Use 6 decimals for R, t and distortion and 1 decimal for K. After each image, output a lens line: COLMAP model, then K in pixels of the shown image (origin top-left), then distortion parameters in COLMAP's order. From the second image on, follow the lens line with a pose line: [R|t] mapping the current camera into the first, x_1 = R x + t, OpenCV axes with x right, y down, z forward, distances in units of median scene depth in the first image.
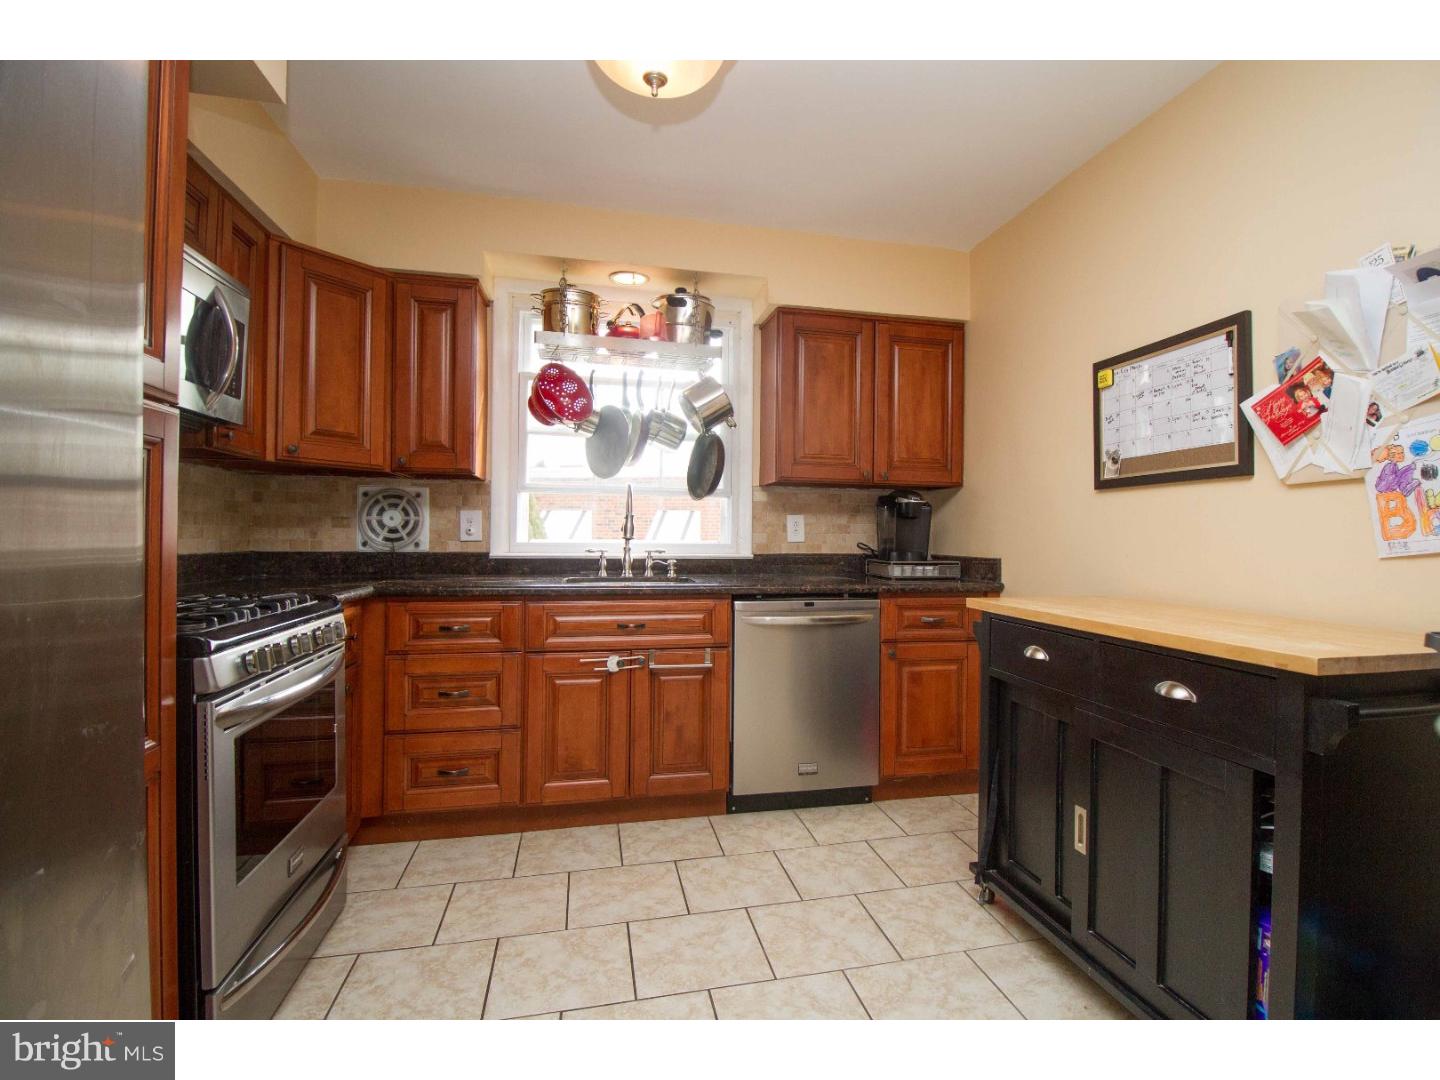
lens RADIAL K [[696.4, 0, 756.9], [0, 696.4, 533.7], [0, 0, 1]] dist [-0.004735, -0.002971]
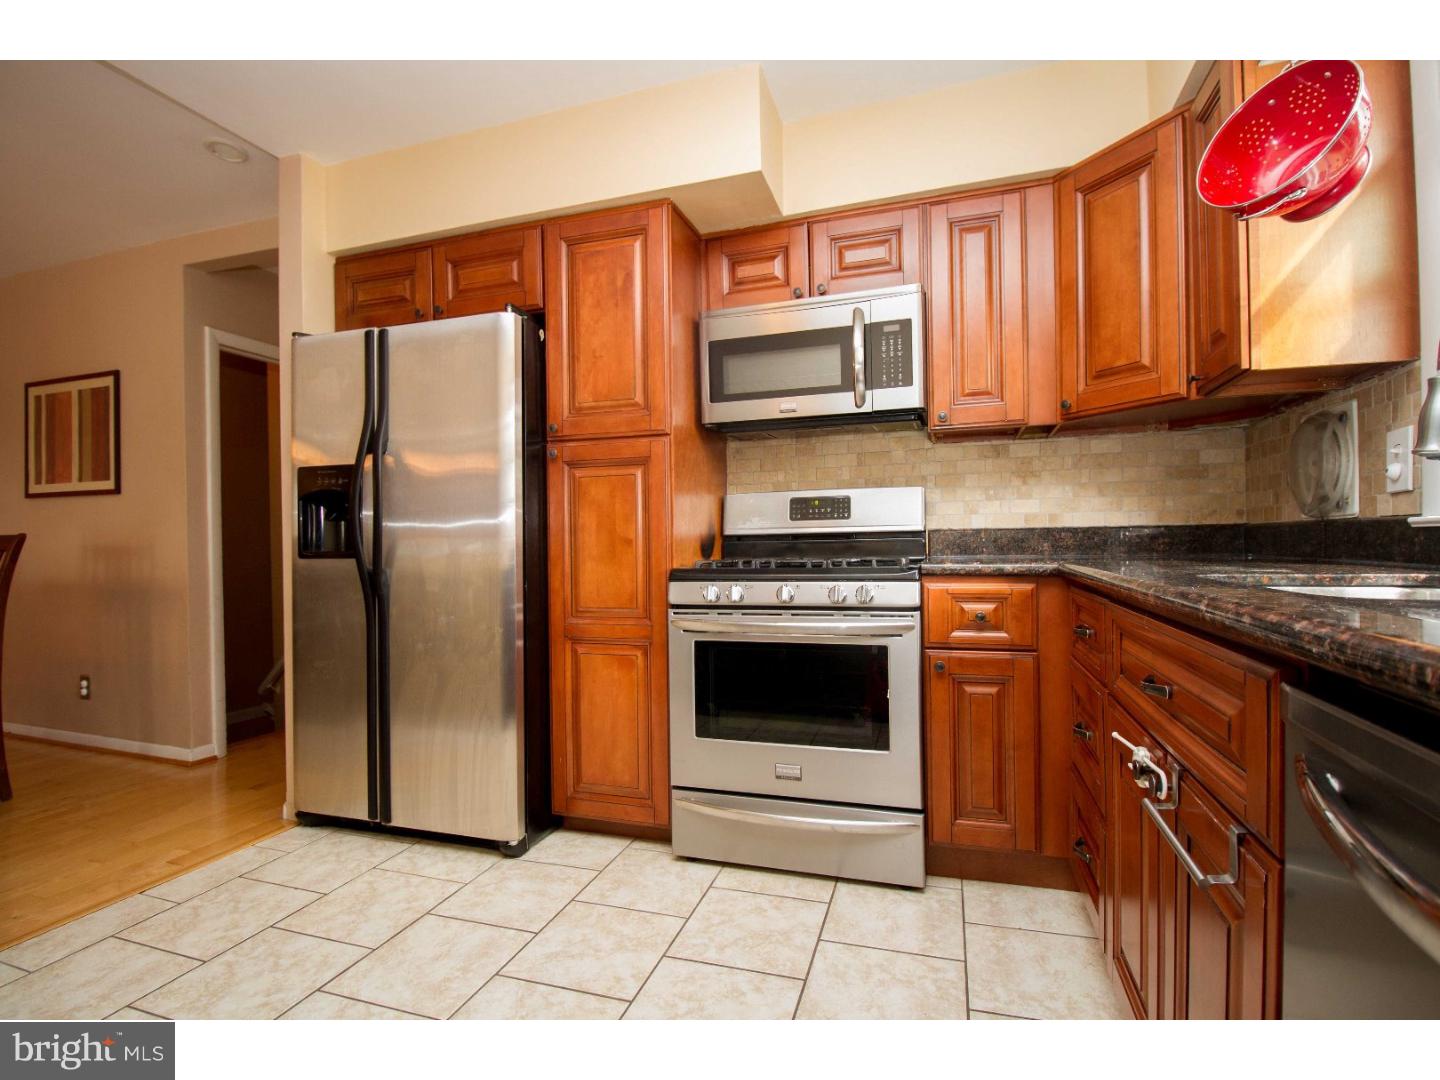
lens RADIAL K [[696.4, 0, 728.1], [0, 696.4, 543.4], [0, 0, 1]] dist [-0.004735, -0.002971]
pose [[-0.518843, -0.001477, -0.854868, 0.265973], [0.013494, 0.999860, -0.009918, 0.049029], [0.854763, -0.016681, -0.518750, 0.943428]]
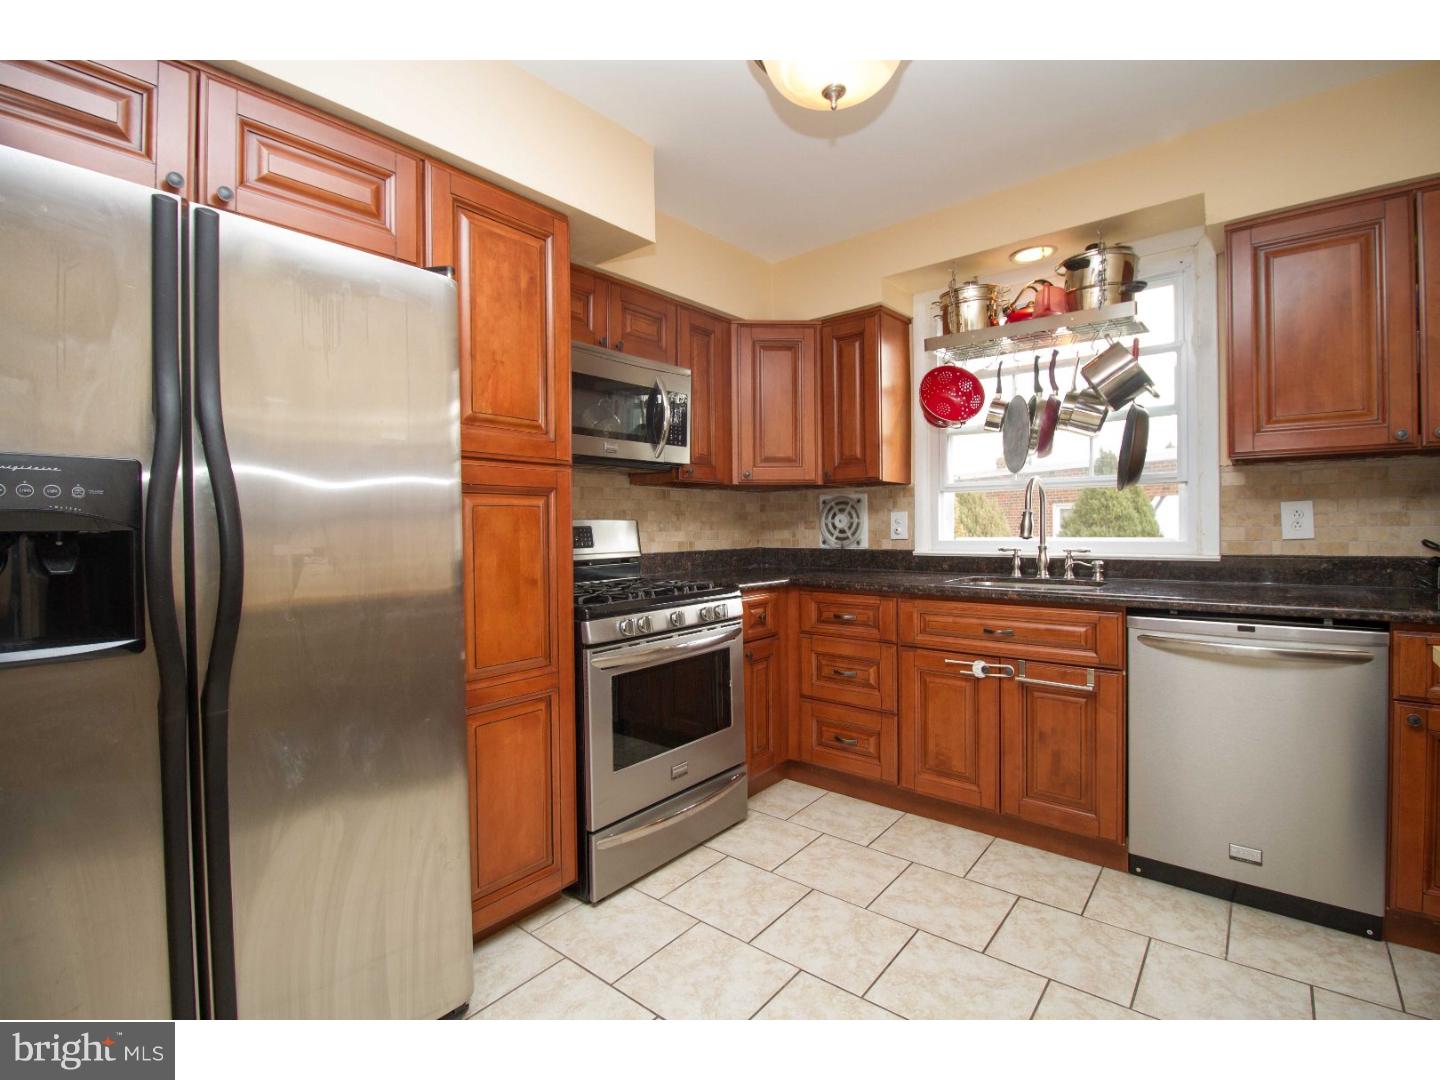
lens RADIAL K [[658.6, 0, 730.5], [0, 658.6, 530.3], [0, 0, 1]] dist [-0.014632, -0.004101]
pose [[0.604341, -0.011490, -0.796643, 0.291838], [0.021198, 0.999774, 0.001662, -0.013206], [0.796444, -0.017892, 0.604448, 0.168225]]
